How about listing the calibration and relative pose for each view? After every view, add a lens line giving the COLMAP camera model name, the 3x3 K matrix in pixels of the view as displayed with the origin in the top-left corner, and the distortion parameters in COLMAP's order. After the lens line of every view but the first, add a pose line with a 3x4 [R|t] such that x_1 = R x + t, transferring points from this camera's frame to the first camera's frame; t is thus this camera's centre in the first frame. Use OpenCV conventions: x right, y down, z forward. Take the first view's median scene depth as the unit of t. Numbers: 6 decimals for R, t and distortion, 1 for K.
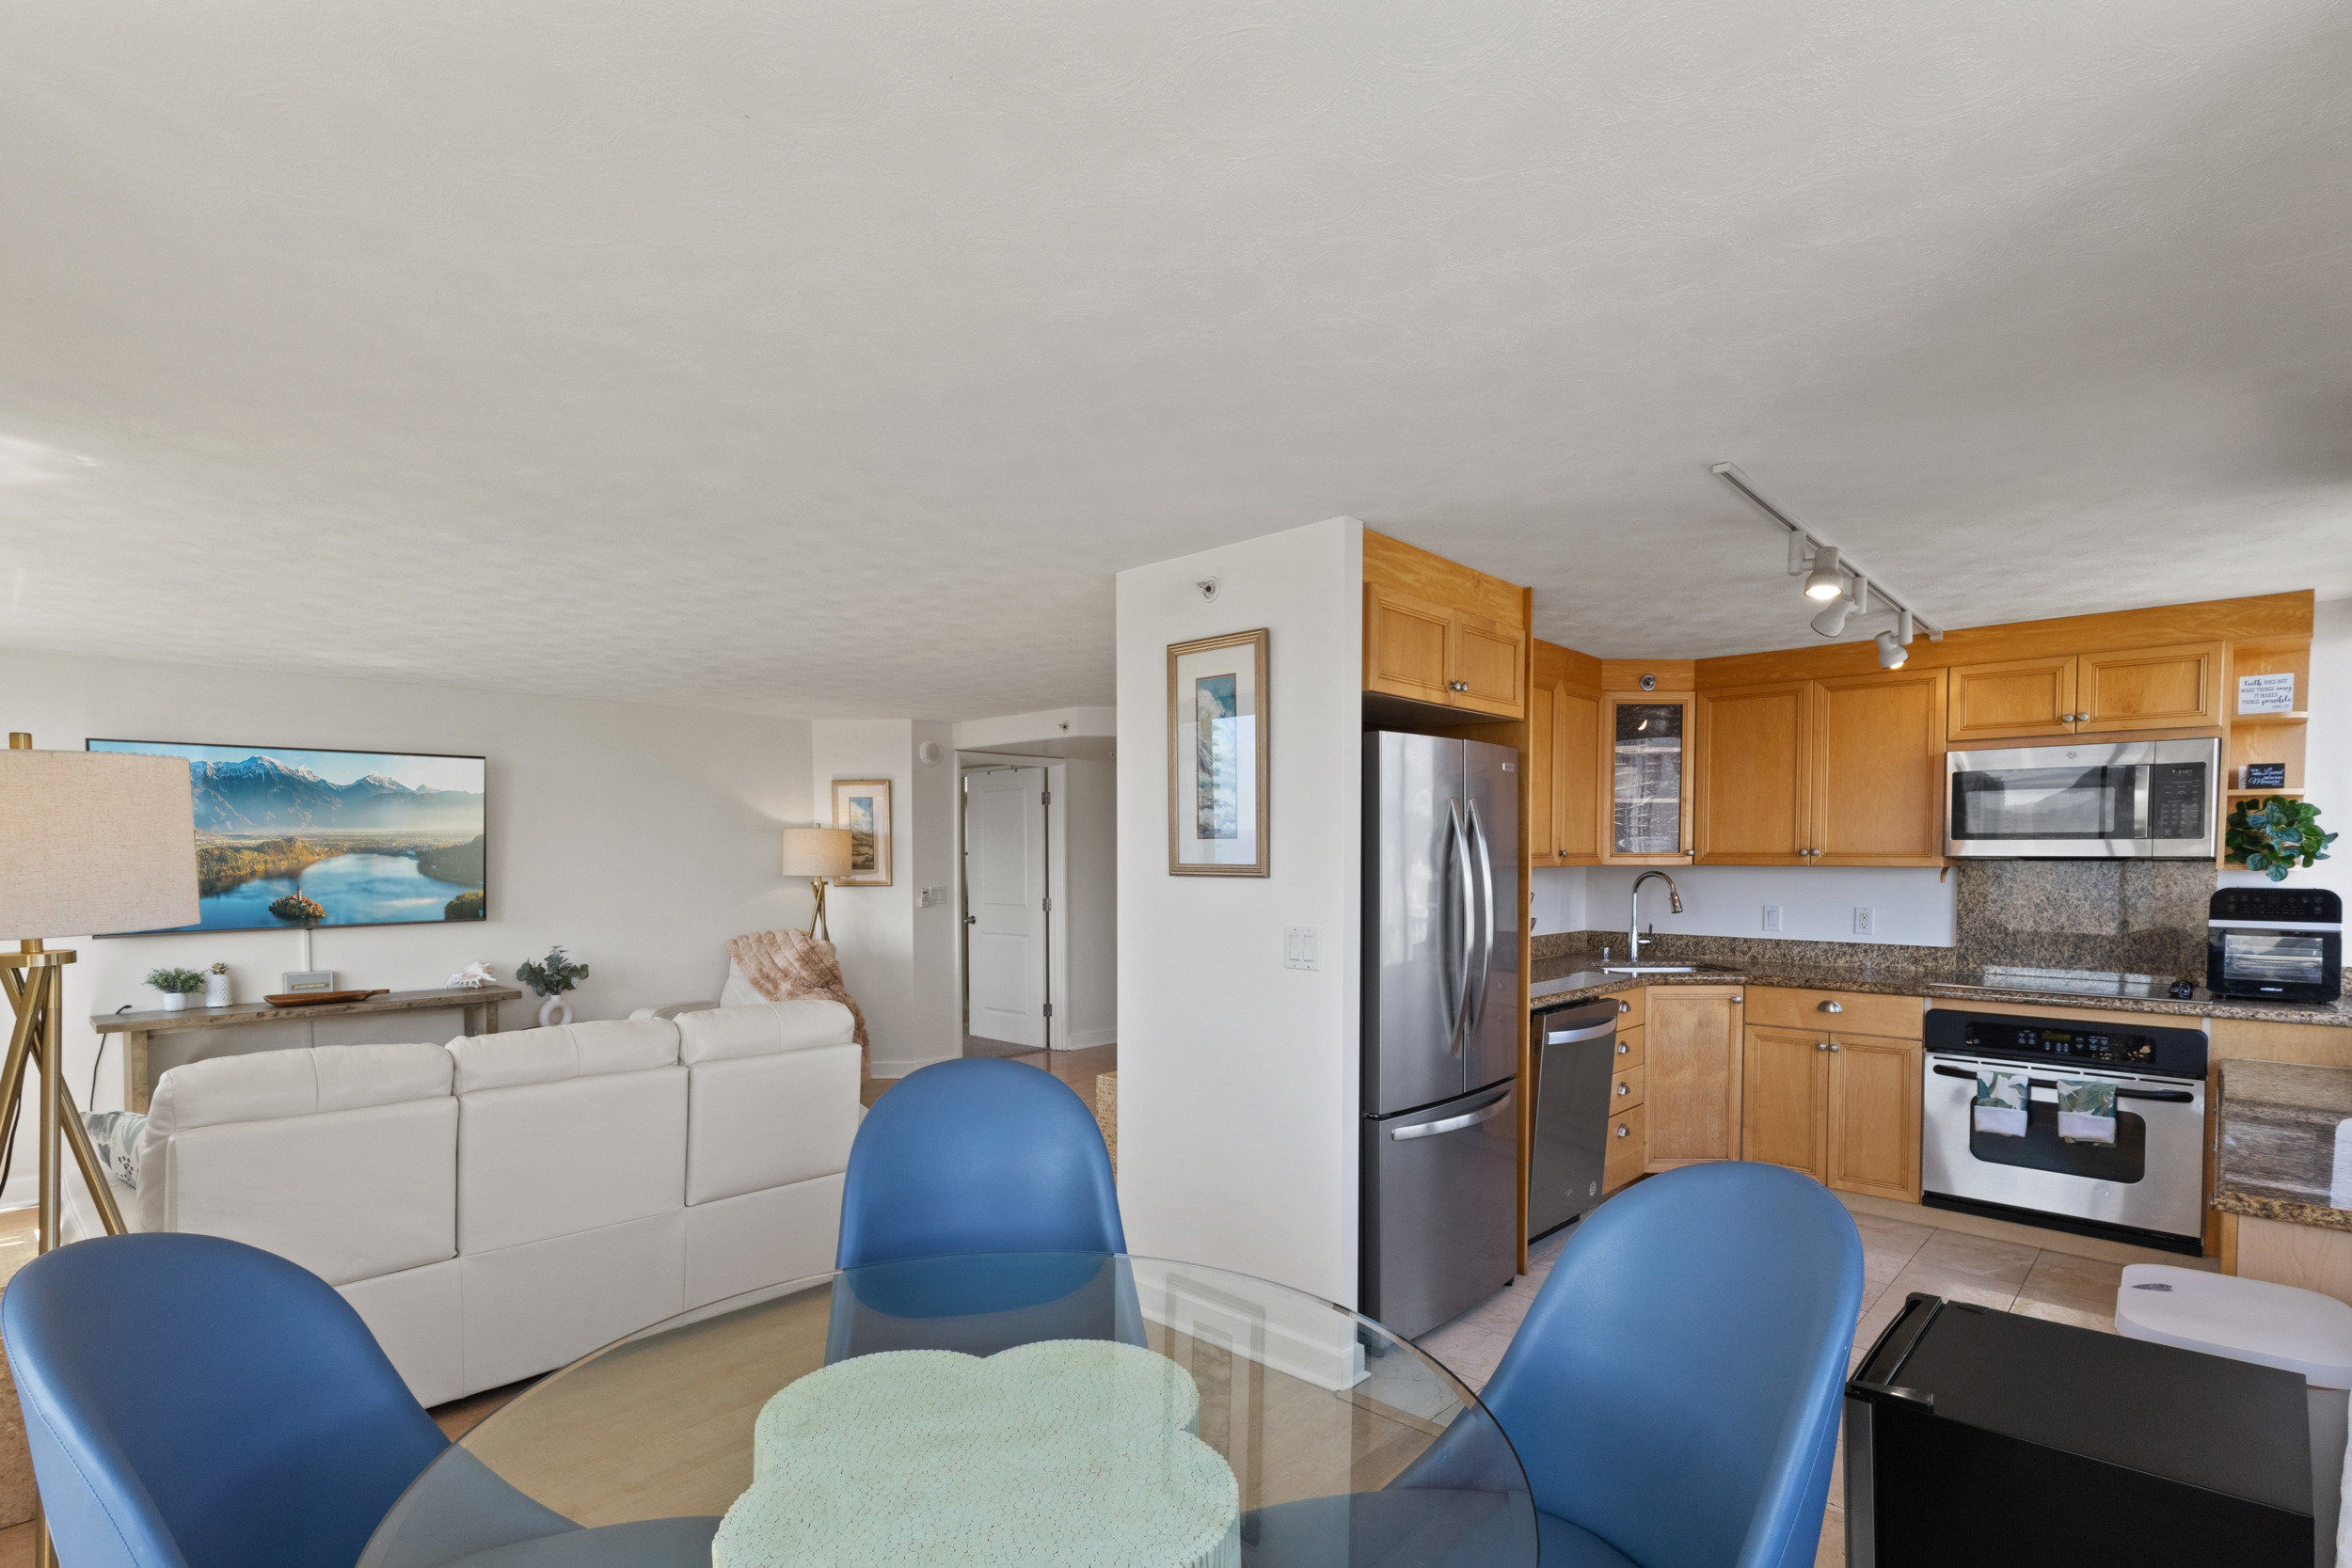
lens RADIAL K [[1127.5, 0, 1164.8], [0, 1127.5, 893.8], [0, 0, 1]] dist [0.001795, 0.000378]
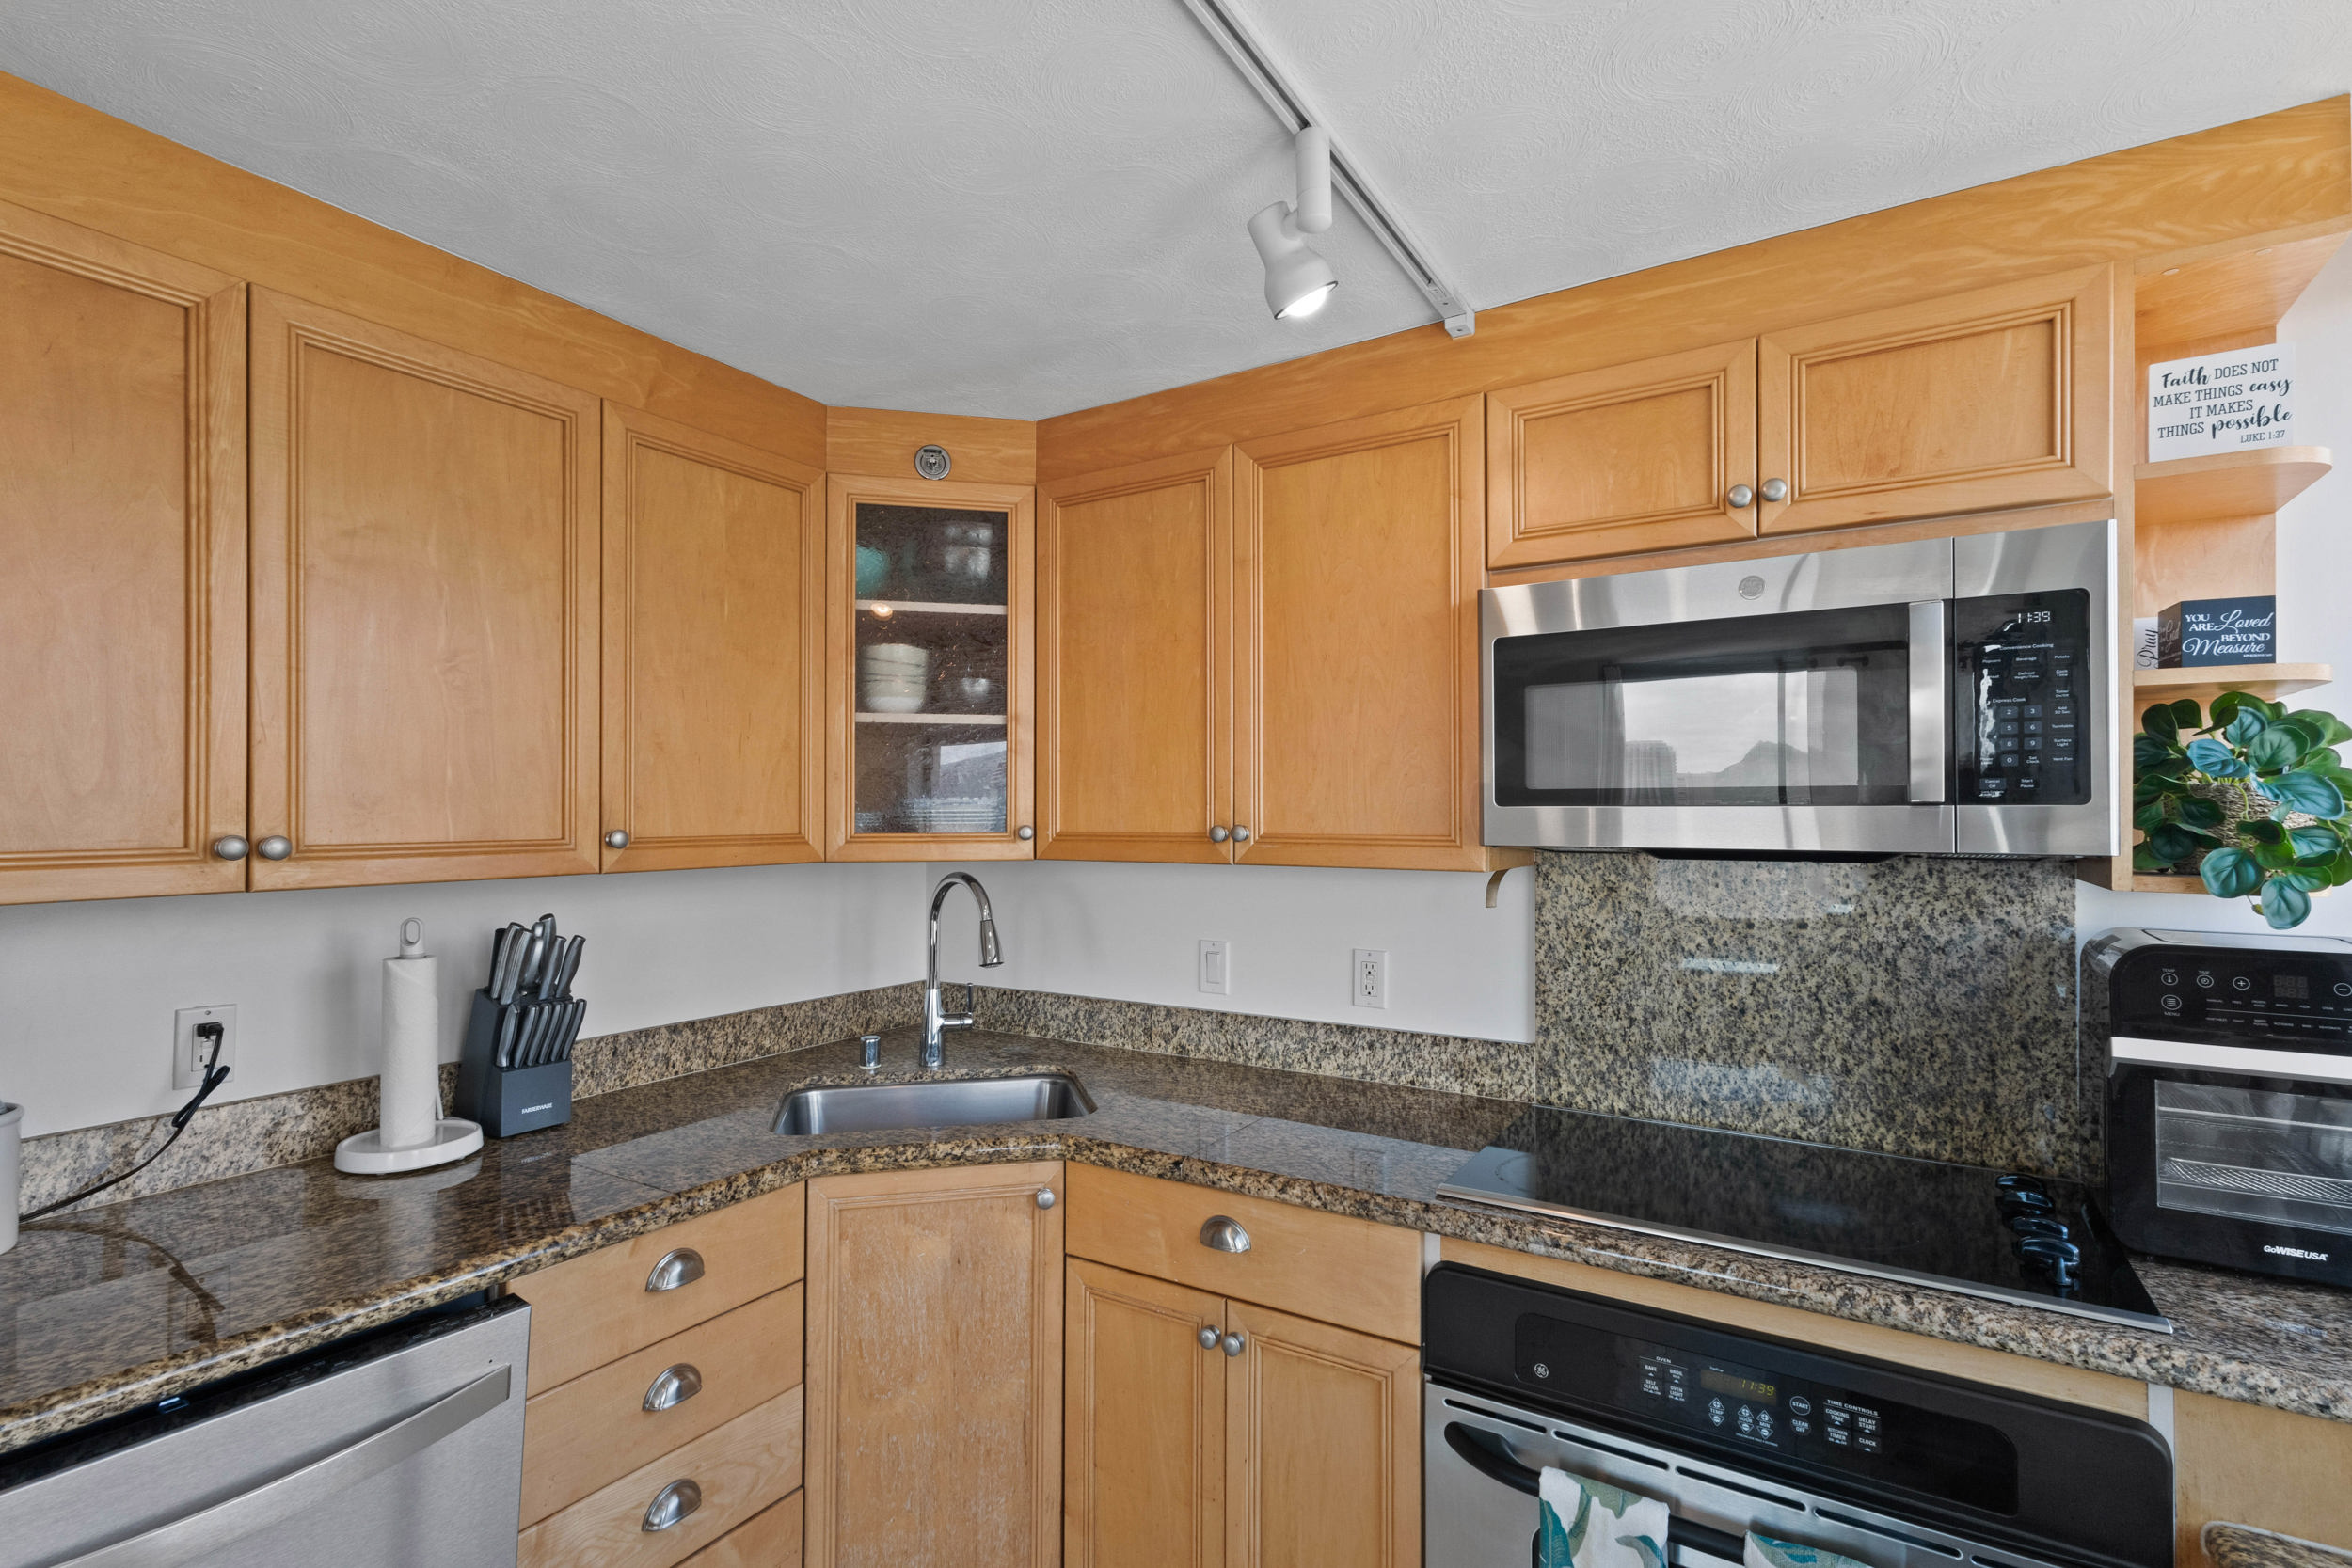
lens RADIAL K [[1081.6, 0, 1180.2], [0, 1081.6, 809.2], [0, 0, 1]] dist [-0.000279, 0.000357]
pose [[0.980506, 0.002078, 0.196480, 0.510714], [0.006411, 0.999073, -0.042560, -0.031020], [-0.196387, 0.042991, 0.979584, 0.643654]]
